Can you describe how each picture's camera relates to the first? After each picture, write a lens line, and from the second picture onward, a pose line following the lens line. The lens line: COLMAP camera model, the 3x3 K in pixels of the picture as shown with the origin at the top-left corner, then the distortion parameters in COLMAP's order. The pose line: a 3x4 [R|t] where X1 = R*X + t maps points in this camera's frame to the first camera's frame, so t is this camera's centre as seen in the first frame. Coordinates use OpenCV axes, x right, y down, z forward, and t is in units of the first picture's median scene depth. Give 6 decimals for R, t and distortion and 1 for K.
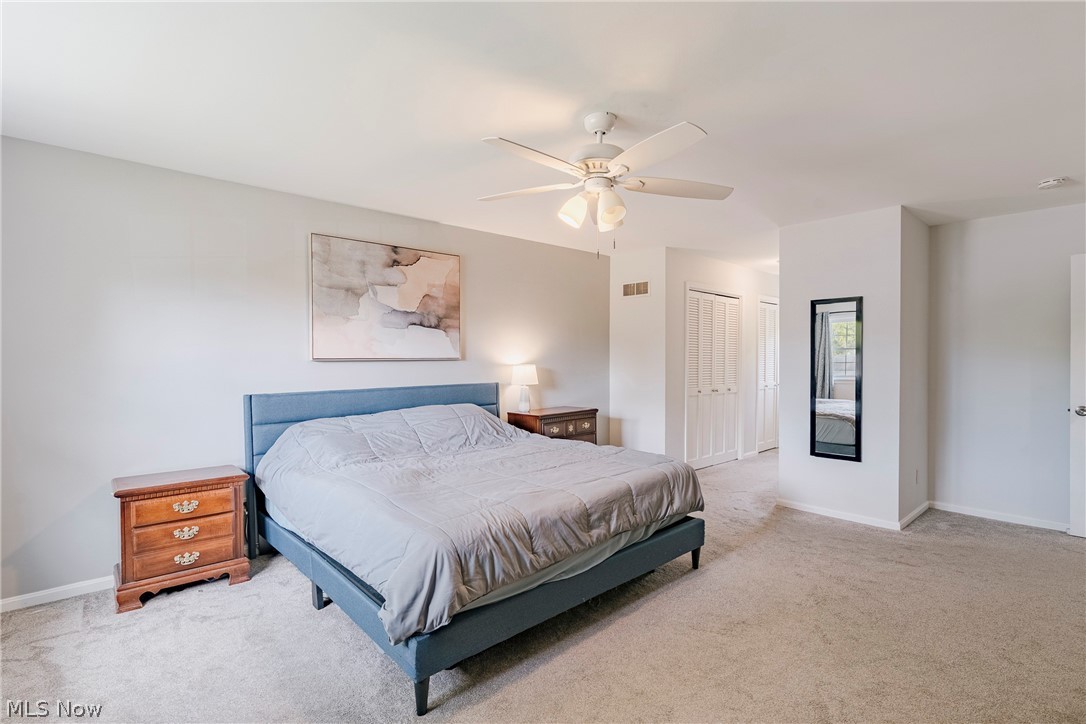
lens RADIAL K [[518.6, 0, 527.9], [0, 518.6, 366.6], [0, 0, 1]] dist [-0.000139, 0.000147]
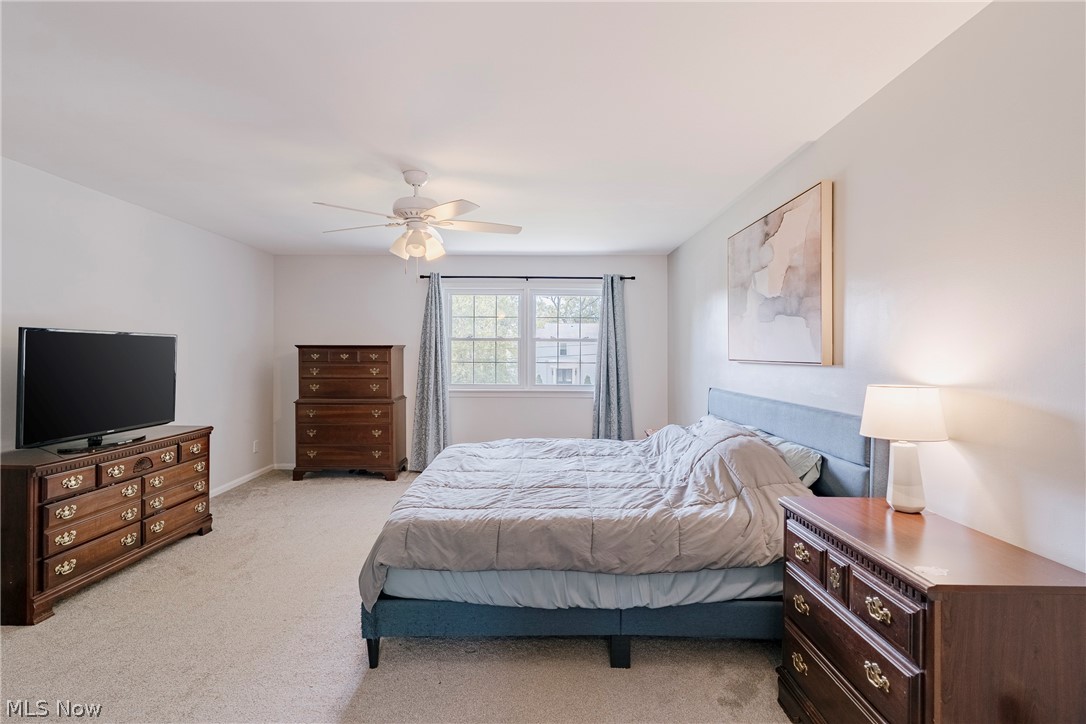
lens RADIAL K [[512.5, 0, 539.3], [0, 512.5, 360.0], [0, 0, 1]] dist [-0.002698, 0.000246]
pose [[-0.668799, 0.012915, -0.743331, 0.520933], [-0.012824, 0.999500, 0.028904, -0.034553], [0.743333, 0.028863, -0.668299, 1.229943]]
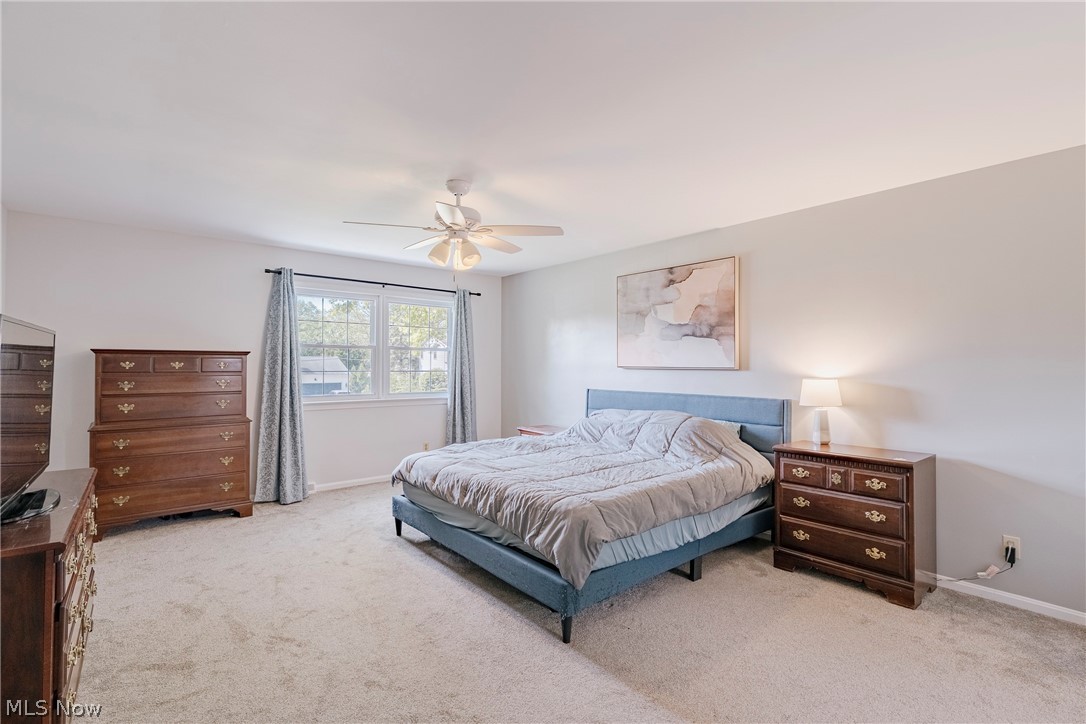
lens RADIAL K [[496.8, 0, 549.6], [0, 496.8, 365.7], [0, 0, 1]] dist [-0.001791, 0.000546]
pose [[-0.033931, 0.008497, -0.999388, 0.810661], [-0.021724, 0.999721, 0.009238, -0.022671], [0.999188, 0.022024, -0.033737, 0.757280]]
